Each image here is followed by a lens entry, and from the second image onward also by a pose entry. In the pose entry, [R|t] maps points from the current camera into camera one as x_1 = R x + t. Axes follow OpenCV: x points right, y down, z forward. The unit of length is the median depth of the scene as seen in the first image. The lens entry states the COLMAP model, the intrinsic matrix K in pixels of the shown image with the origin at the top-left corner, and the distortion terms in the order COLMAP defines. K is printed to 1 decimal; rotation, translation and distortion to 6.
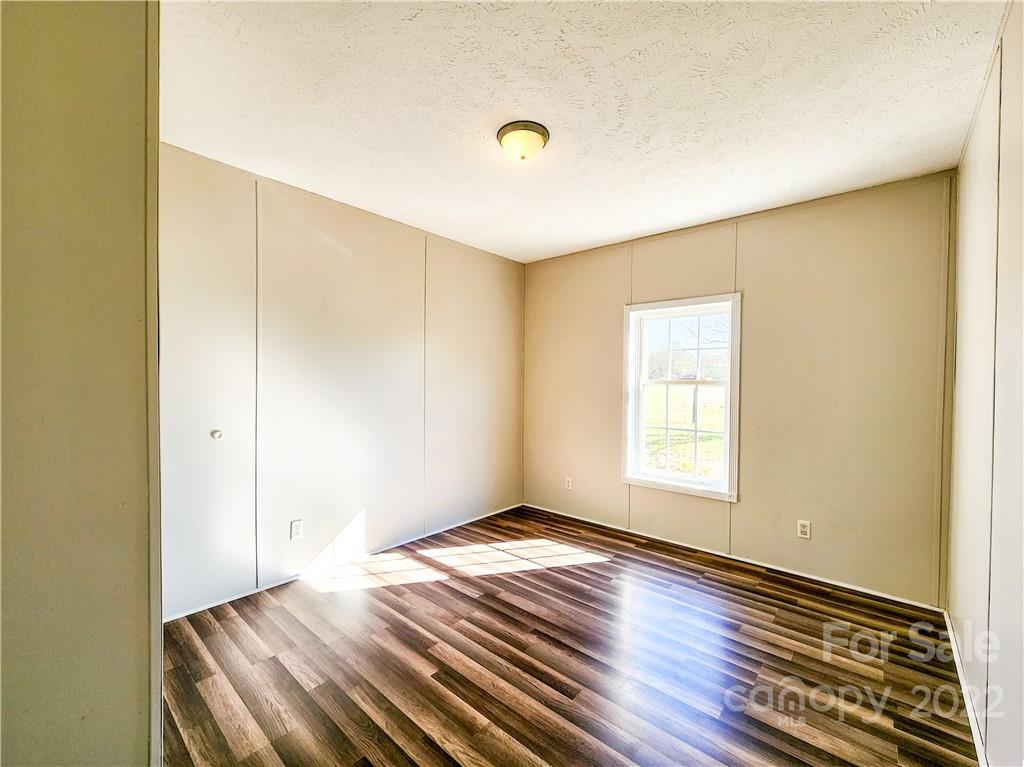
lens RADIAL K [[428.3, 0, 512.8], [0, 428.3, 391.6], [0, 0, 1]] dist [0.001304, 0.000285]
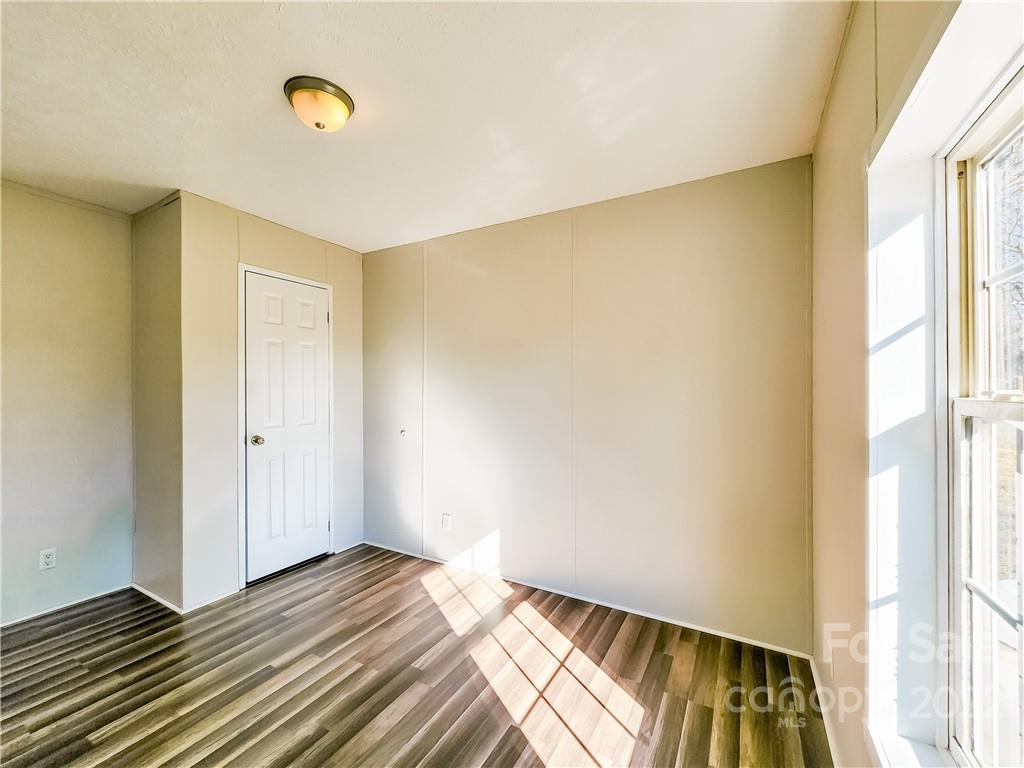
lens RADIAL K [[428.3, 0, 512.8], [0, 428.3, 392.1], [0, 0, 1]] dist [0.001304, 0.000285]
pose [[0.194428, -0.002178, -0.980914, 0.649936], [-0.023653, 0.999696, -0.006908, -0.030784], [0.980632, 0.024544, 0.194317, 0.885017]]
